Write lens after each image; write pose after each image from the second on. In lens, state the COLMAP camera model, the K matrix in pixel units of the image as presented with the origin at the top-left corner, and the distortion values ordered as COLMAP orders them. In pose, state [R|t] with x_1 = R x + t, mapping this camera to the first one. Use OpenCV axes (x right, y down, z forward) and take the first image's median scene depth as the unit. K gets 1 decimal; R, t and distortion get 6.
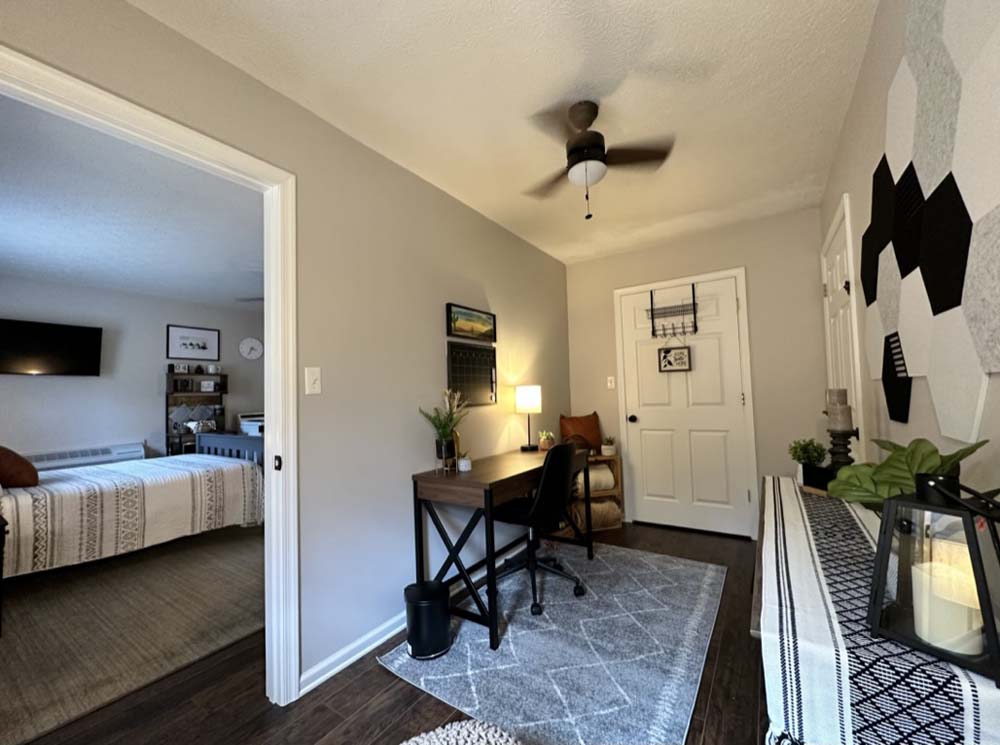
lens RADIAL K [[403.6, 0, 505.6], [0, 403.6, 377.5], [0, 0, 1]] dist [-0.002714, 0.000314]
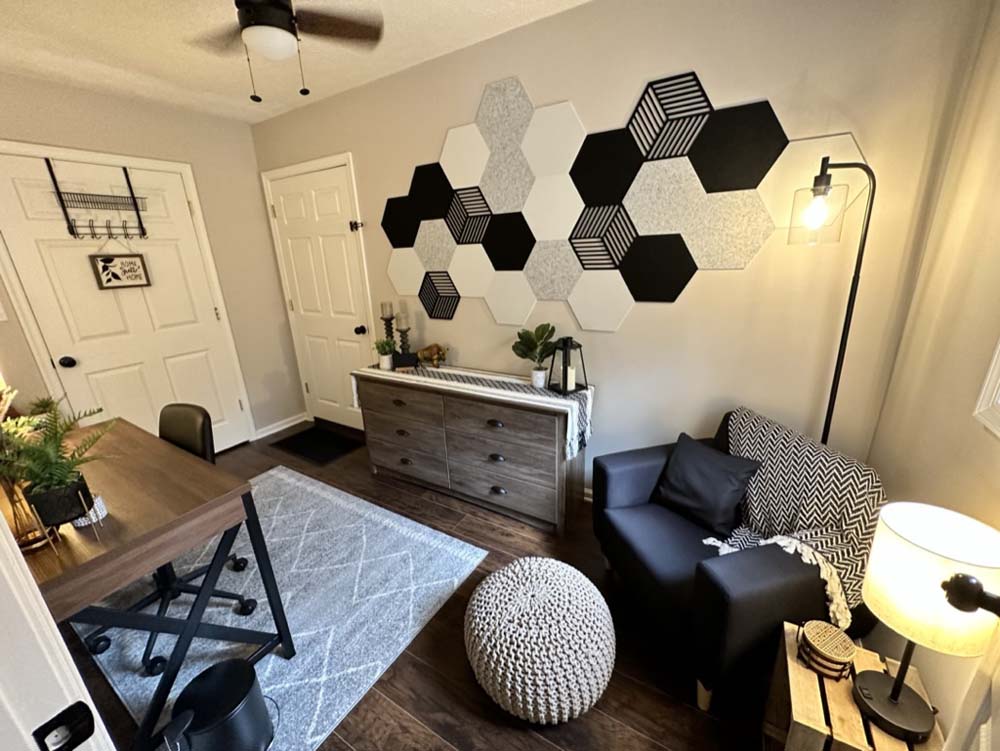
lens RADIAL K [[398.3, 0, 499.6], [0, 398.3, 375.2], [0, 0, 1]] dist [0.000142, -0.000023]
pose [[-0.032911, -0.267121, 0.963101, -0.546240], [-0.000961, 0.963631, 0.267236, -0.084300], [-0.999458, 0.007869, -0.031971, 0.474484]]
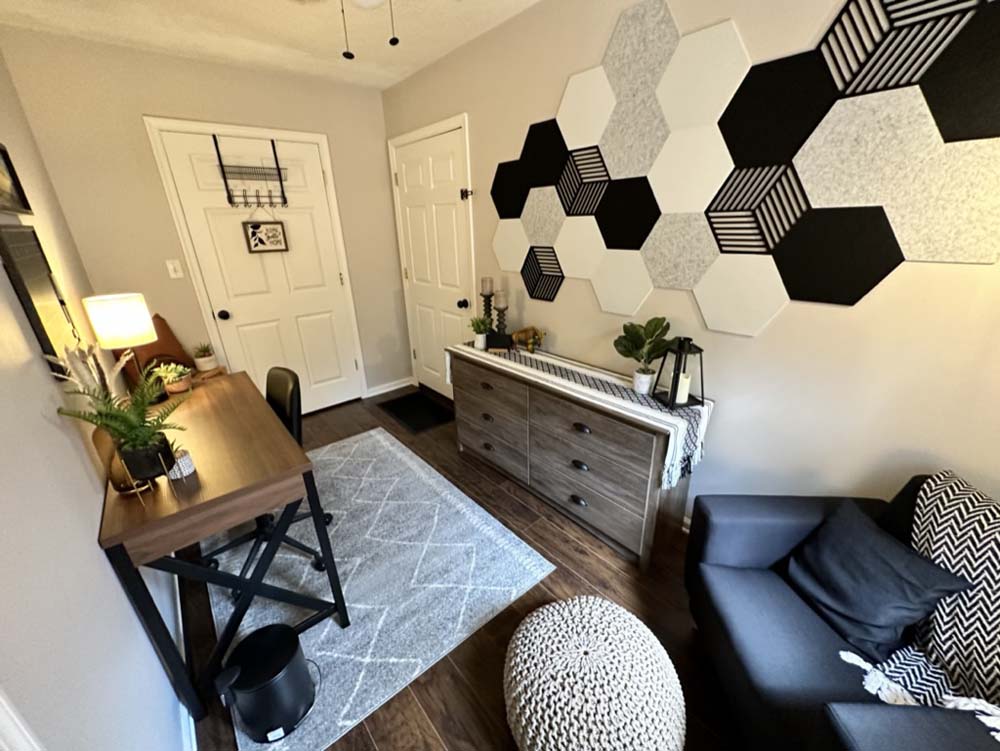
lens RADIAL K [[398.3, 0, 500.2], [0, 398.3, 375.0], [0, 0, 1]] dist [0.000142, -0.000023]
pose [[0.276845, -0.323150, 0.904948, -0.429595], [-0.021966, 0.939383, 0.342166, -0.102280], [-0.960663, -0.114605, 0.252965, 0.424668]]
